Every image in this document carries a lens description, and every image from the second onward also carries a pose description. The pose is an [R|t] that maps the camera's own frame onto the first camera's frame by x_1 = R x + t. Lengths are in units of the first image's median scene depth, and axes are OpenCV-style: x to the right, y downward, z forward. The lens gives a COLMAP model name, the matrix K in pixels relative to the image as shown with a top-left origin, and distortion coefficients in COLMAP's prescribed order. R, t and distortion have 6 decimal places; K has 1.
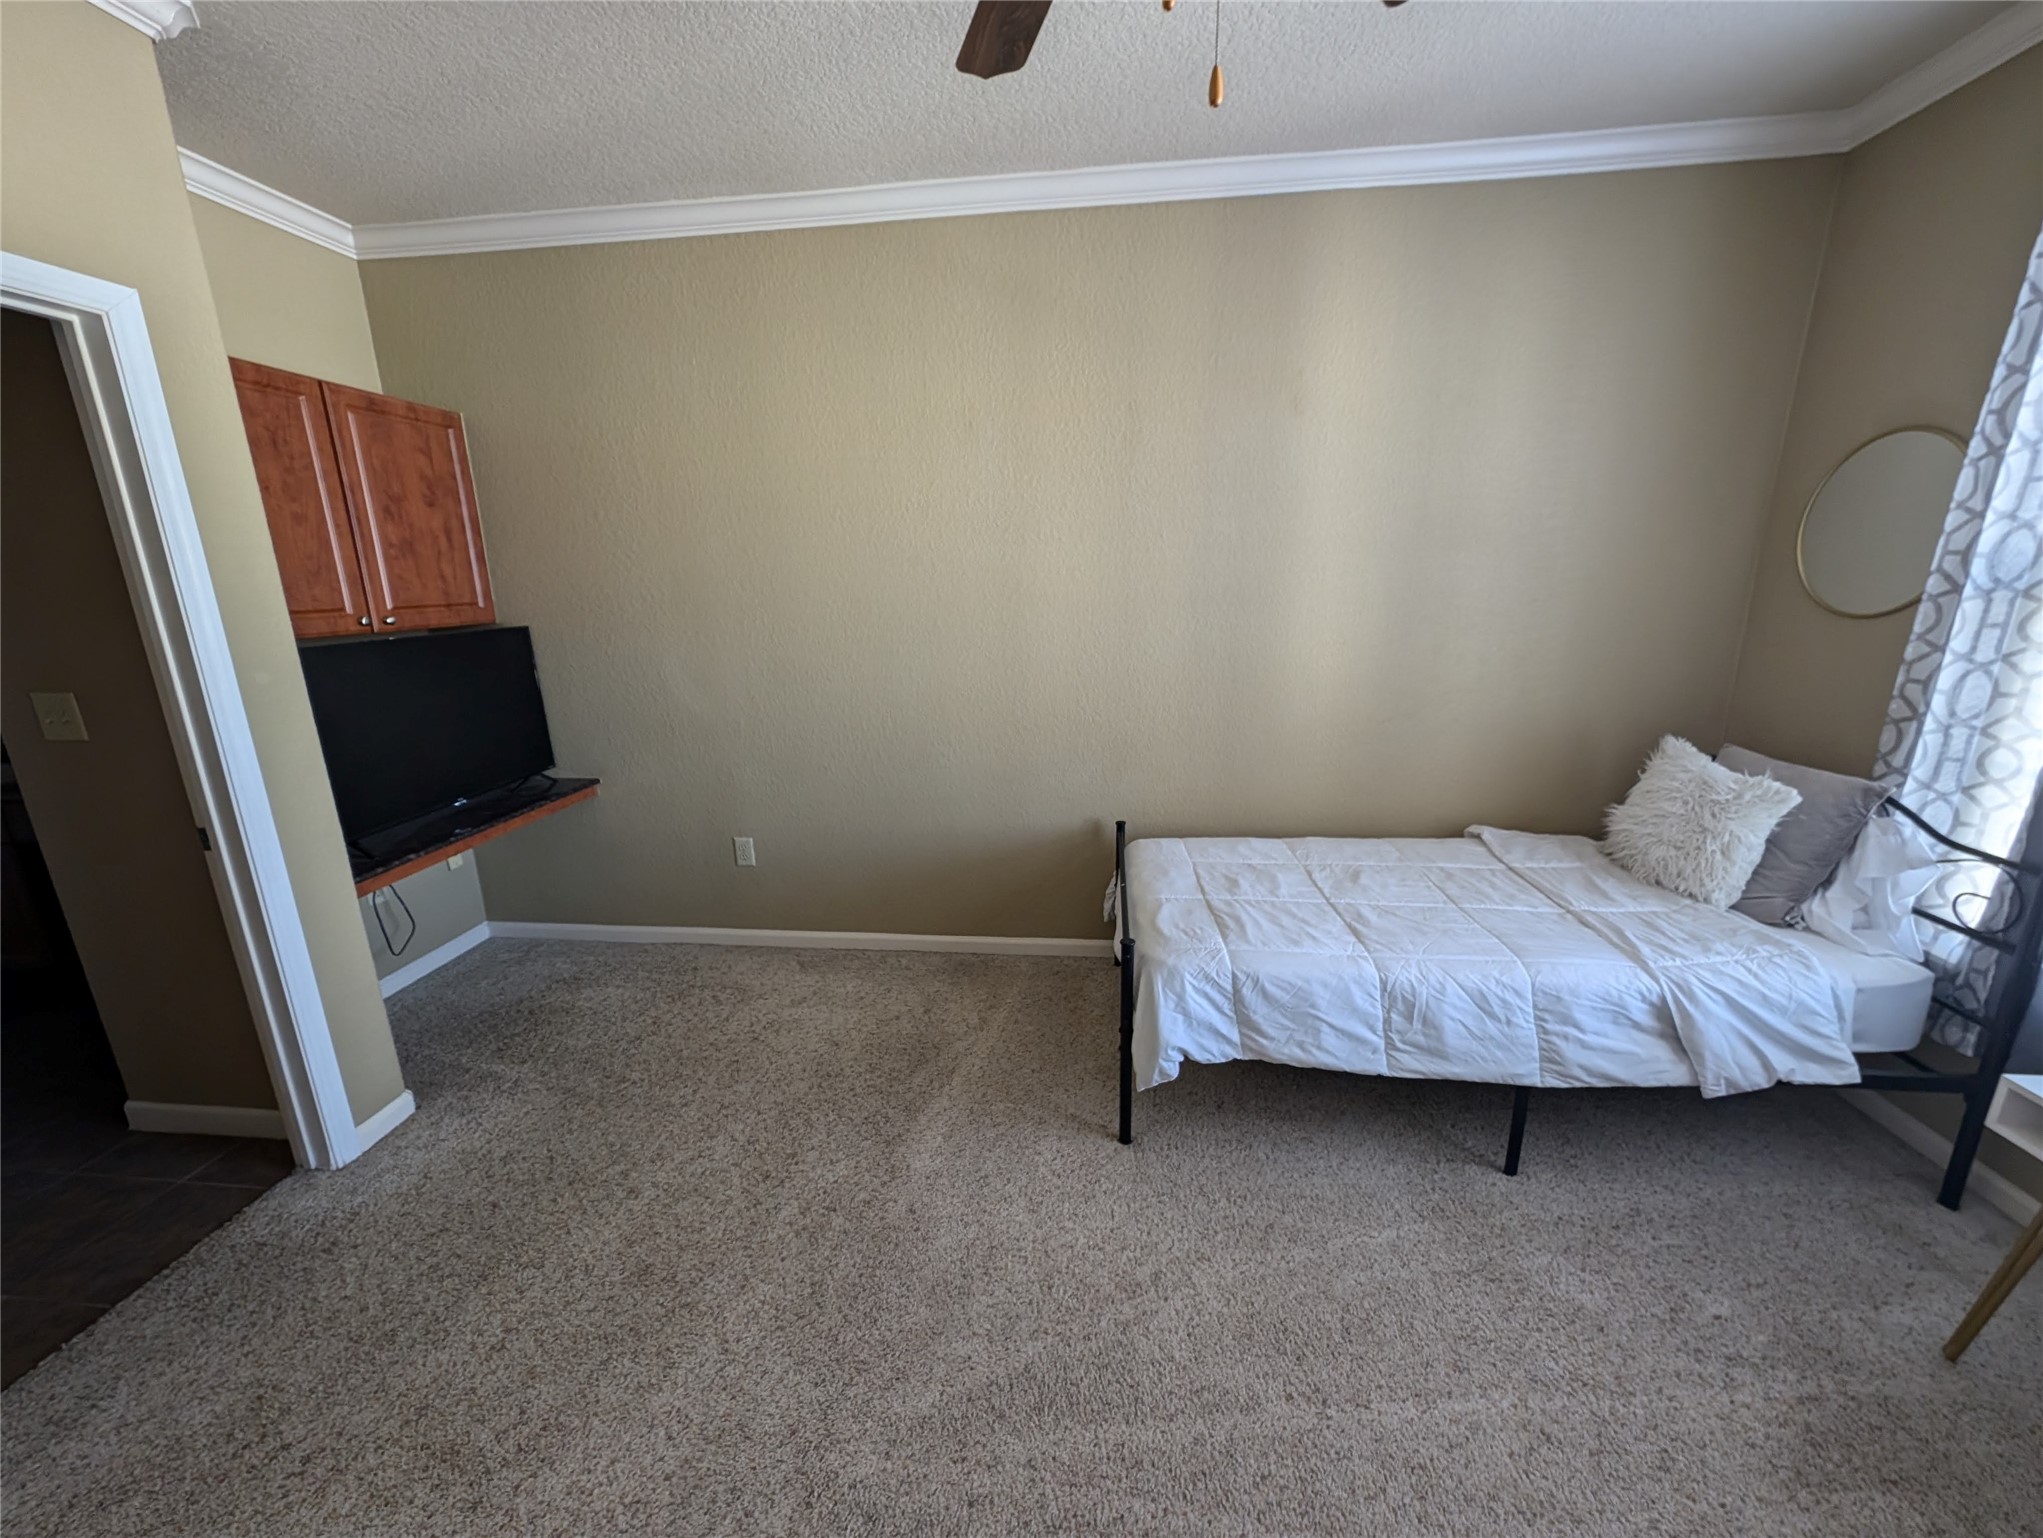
lens RADIAL K [[763.4, 0, 1014.5], [0, 763.4, 771.4], [0, 0, 1]] dist [0.002928, -0.001715]
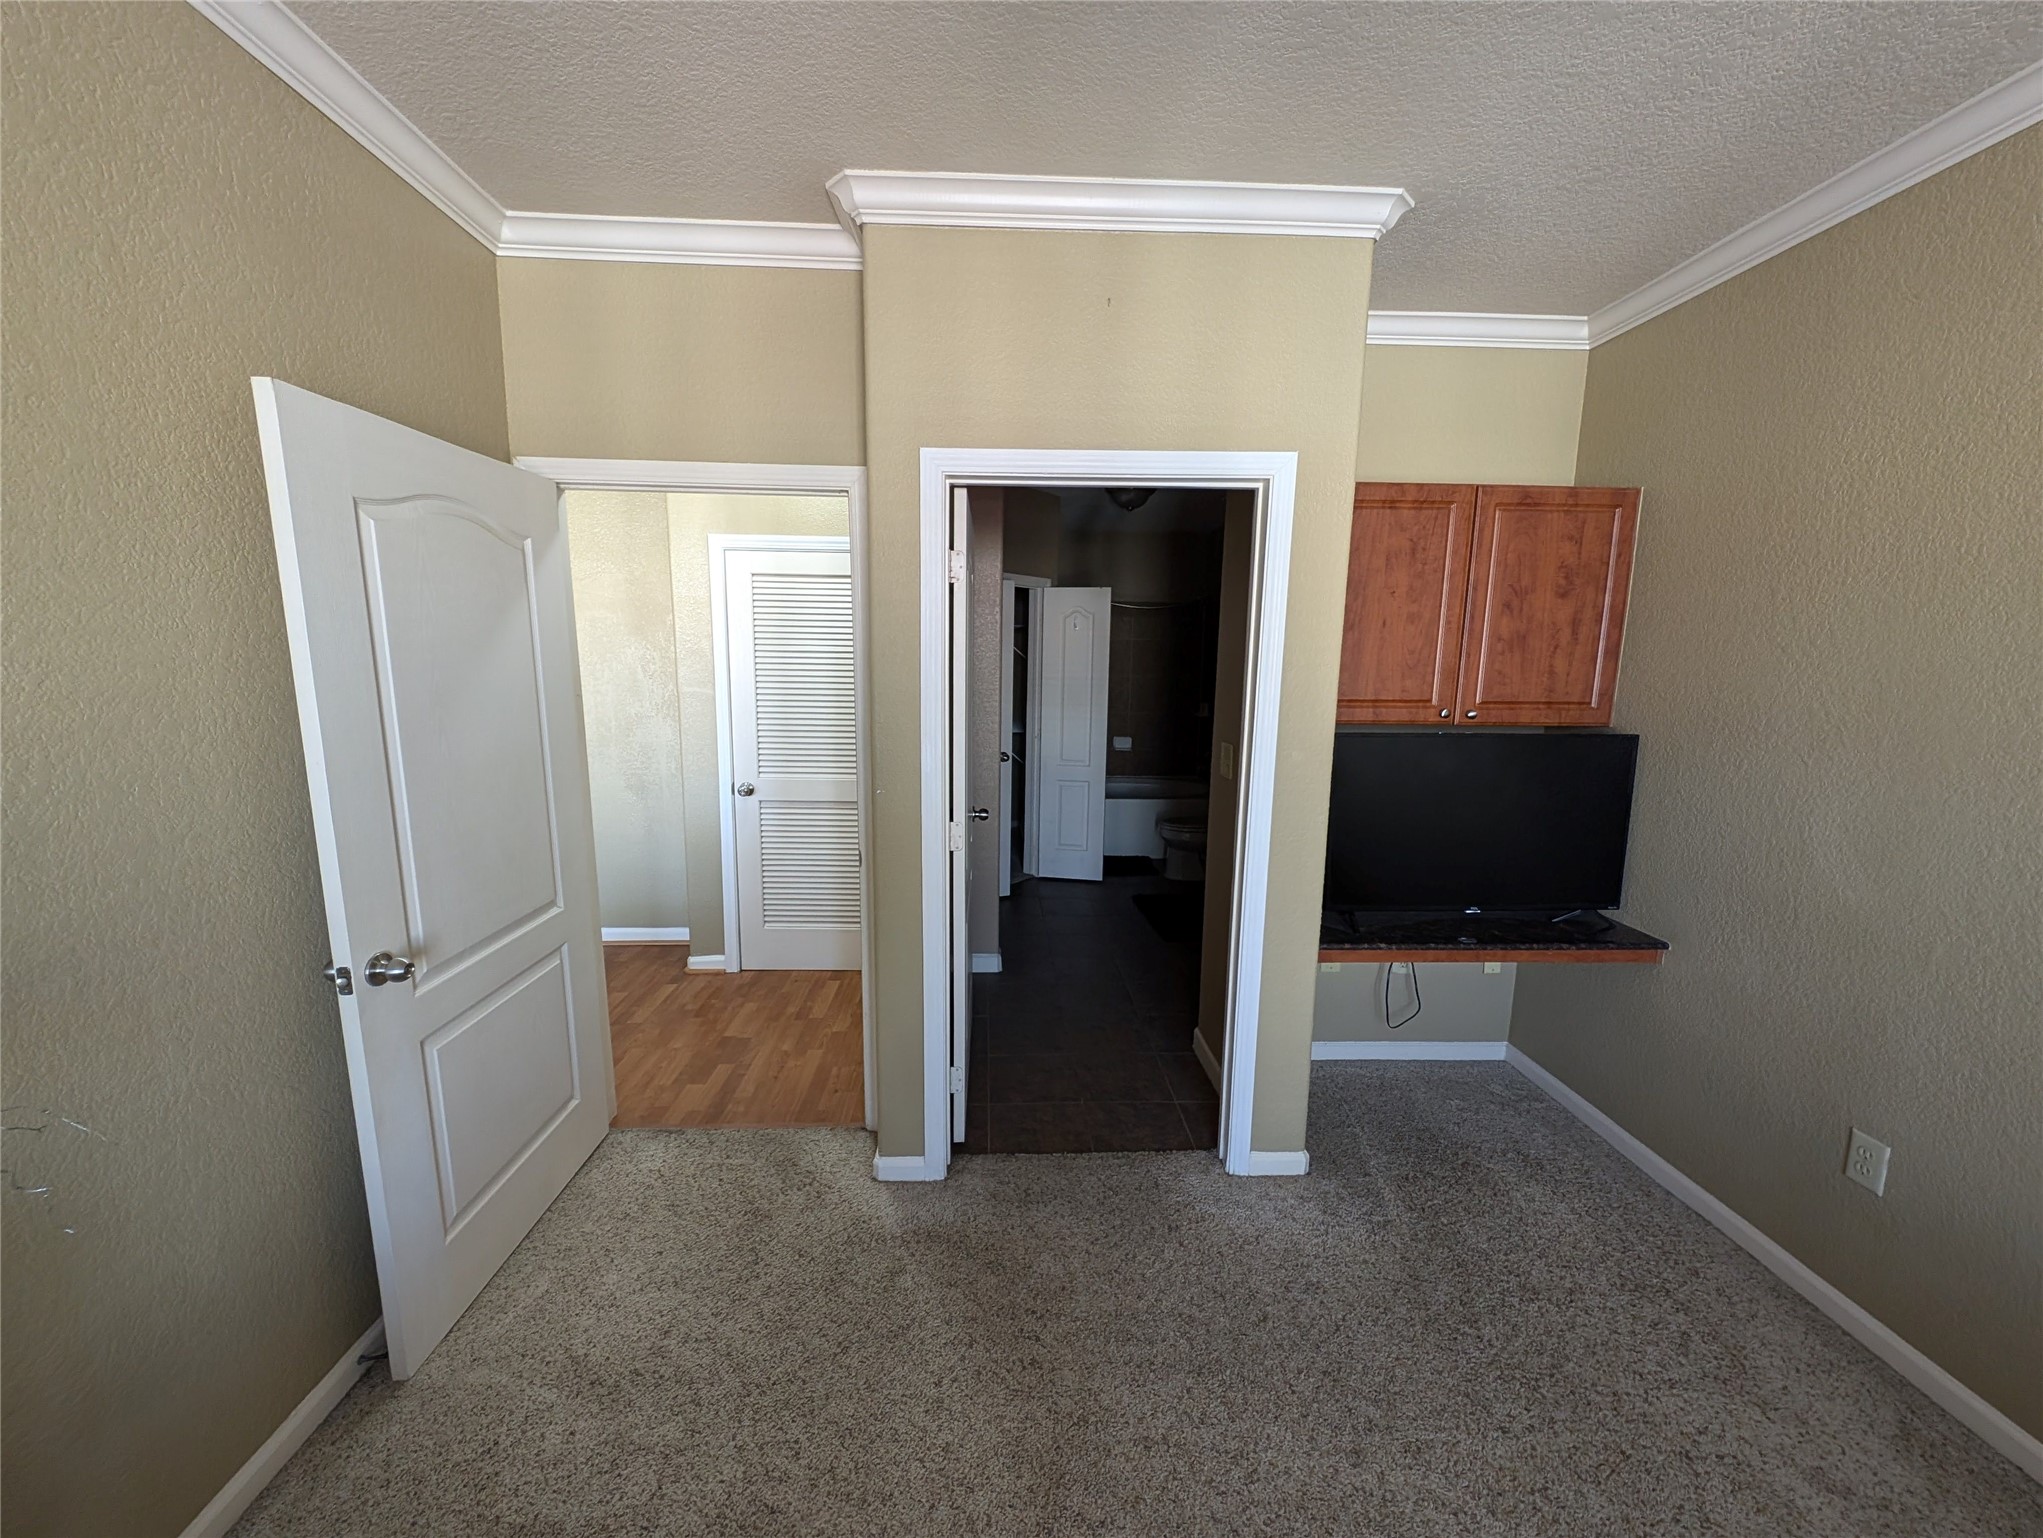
lens RADIAL K [[763.4, 0, 1020.2], [0, 763.4, 773.6], [0, 0, 1]] dist [0.002928, -0.001715]
pose [[0.148044, 0.166631, -0.974842, 0.075045], [-0.263065, 0.956828, 0.123601, -0.097241], [0.953352, 0.238148, 0.185488, 0.293051]]
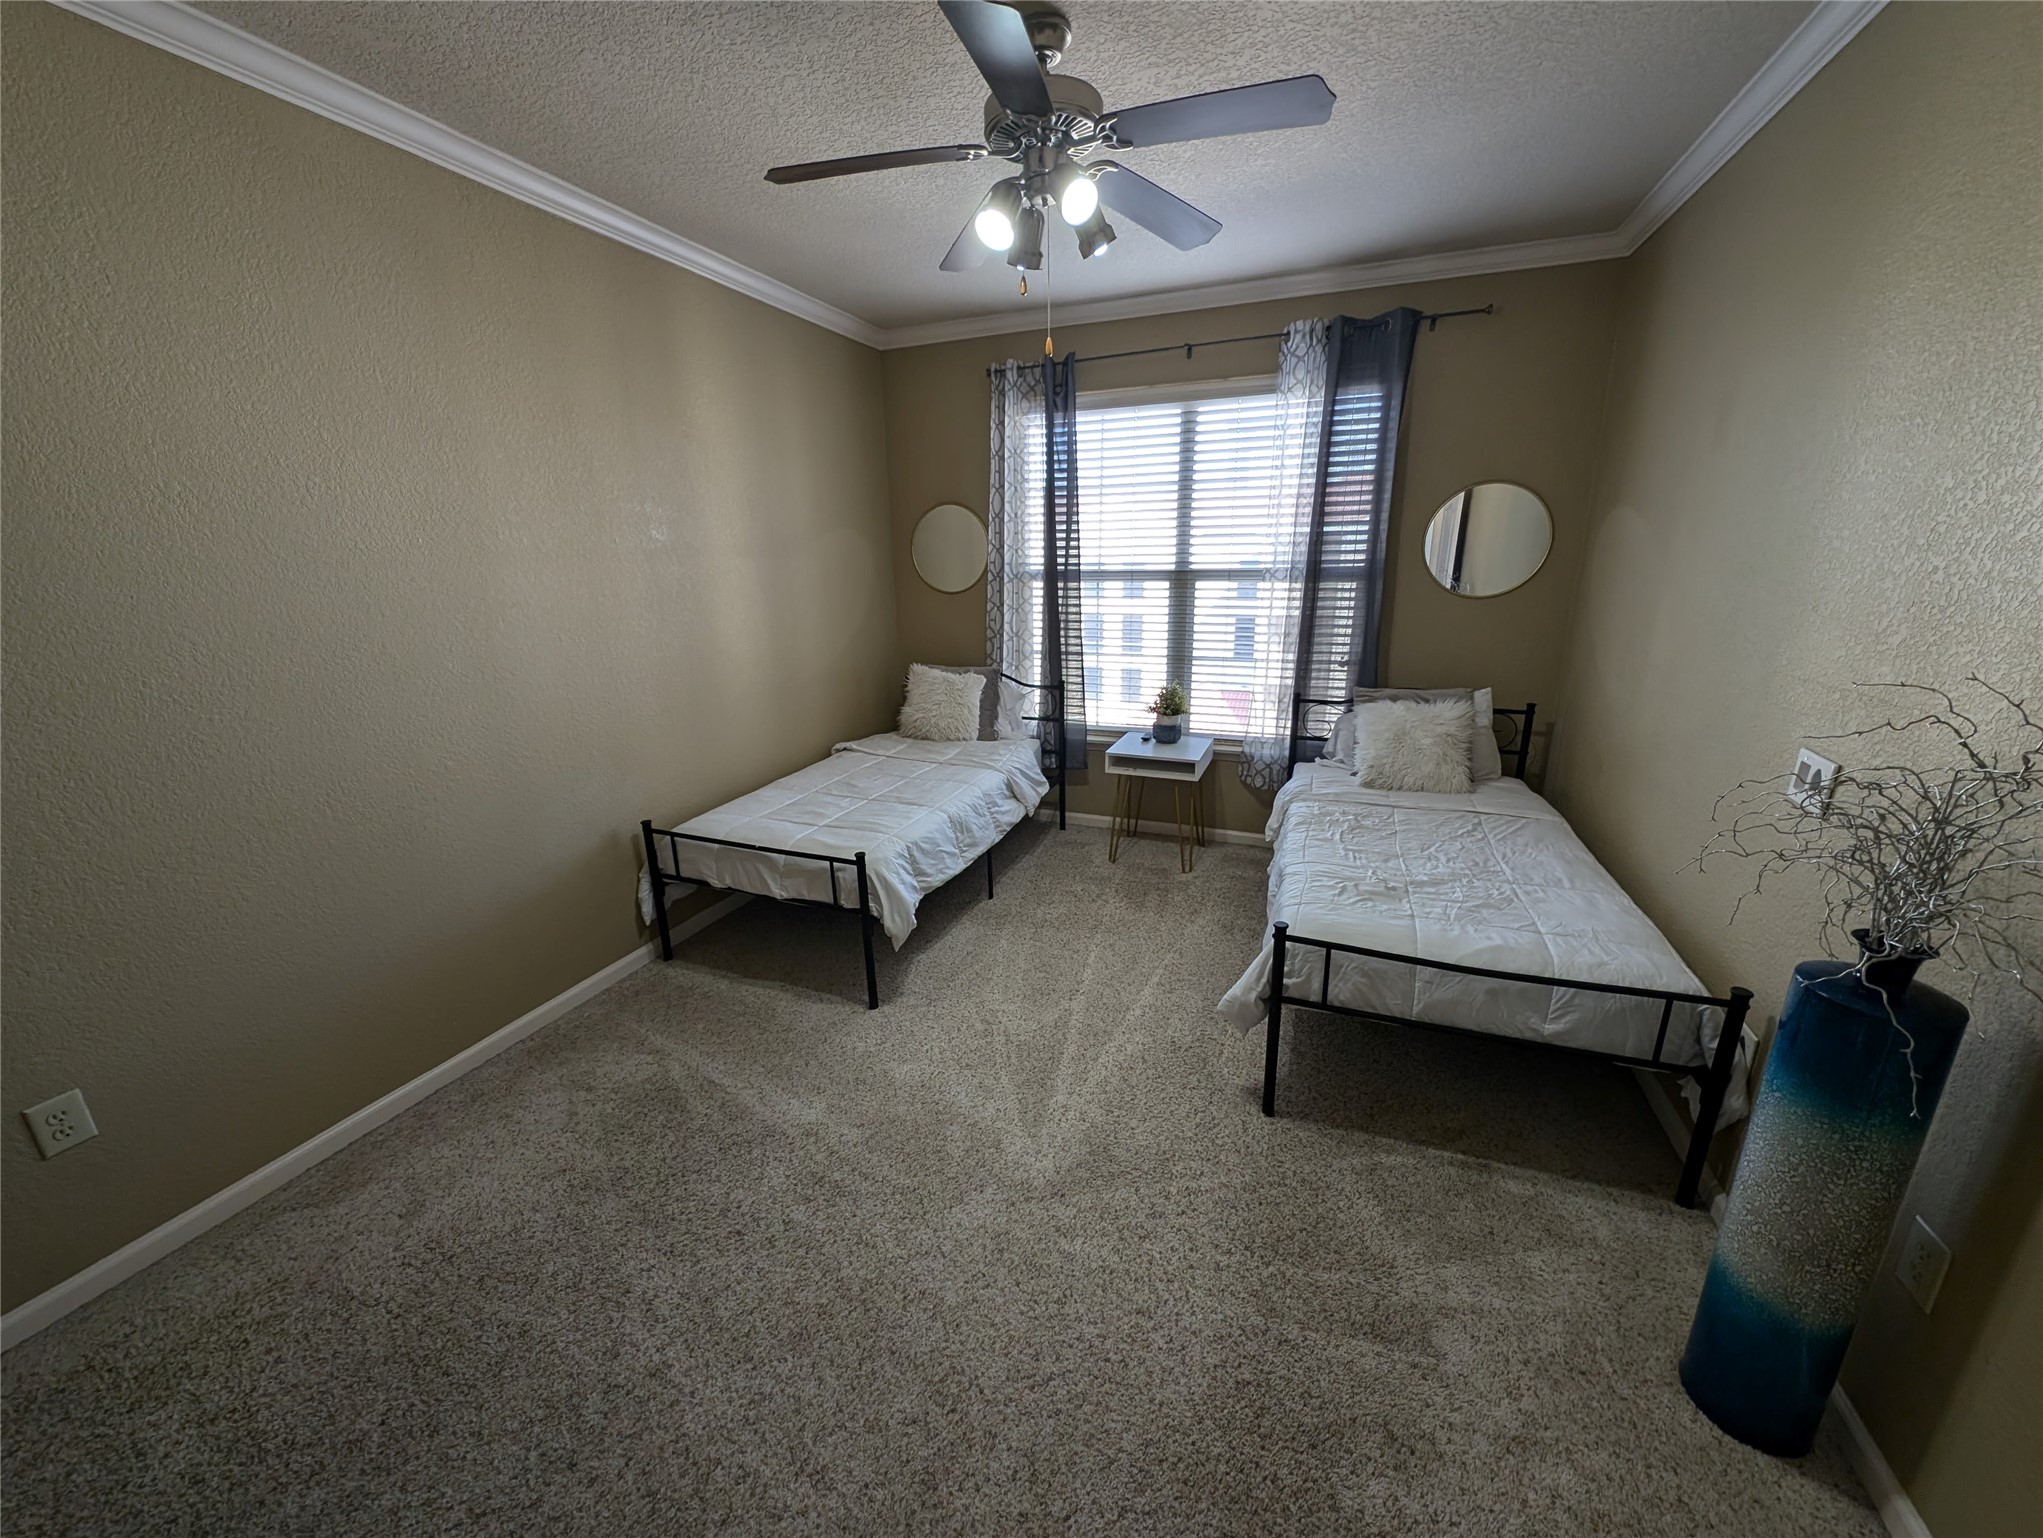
lens RADIAL K [[763.4, 0, 1023.2], [0, 763.4, 778.1], [0, 0, 1]] dist [0.002928, -0.001715]
pose [[0.265085, -0.259184, 0.928737, -0.776905], [0.251749, 0.948391, 0.192813, -0.068464], [-0.930780, 0.182697, 0.316654, 0.232712]]
